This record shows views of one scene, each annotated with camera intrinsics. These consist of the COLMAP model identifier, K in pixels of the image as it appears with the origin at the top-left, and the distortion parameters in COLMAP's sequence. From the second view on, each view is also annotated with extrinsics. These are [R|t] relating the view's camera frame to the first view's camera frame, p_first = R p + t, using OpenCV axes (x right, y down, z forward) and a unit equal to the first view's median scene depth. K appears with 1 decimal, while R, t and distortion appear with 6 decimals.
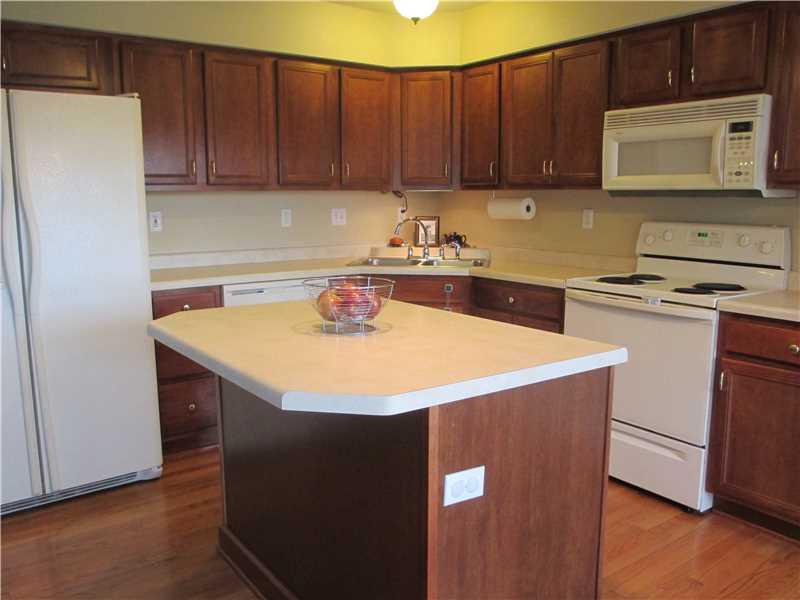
lens RADIAL K [[677.1, 0, 400.0], [0, 677.1, 300.0], [0, 0, 1]] dist [-0.062165, -0.002835]
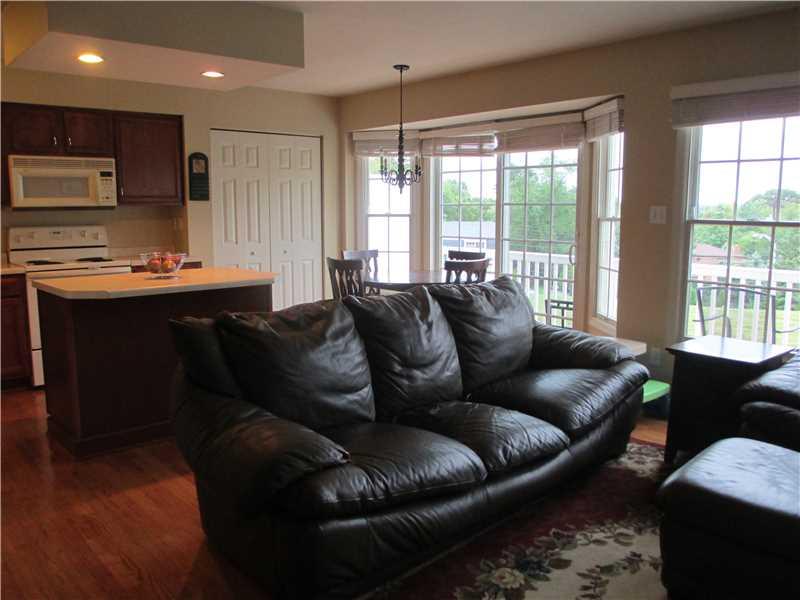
lens RADIAL K [[667.3, 0, 400.0], [0, 667.3, 300.0], [0, 0, 1]] dist [-0.002219, -0.000092]
pose [[-0.118099, -0.145386, 0.982301, -1.494263], [0.153065, 0.974736, 0.162669, -0.082731], [-0.981134, 0.169567, -0.092862, 0.376156]]
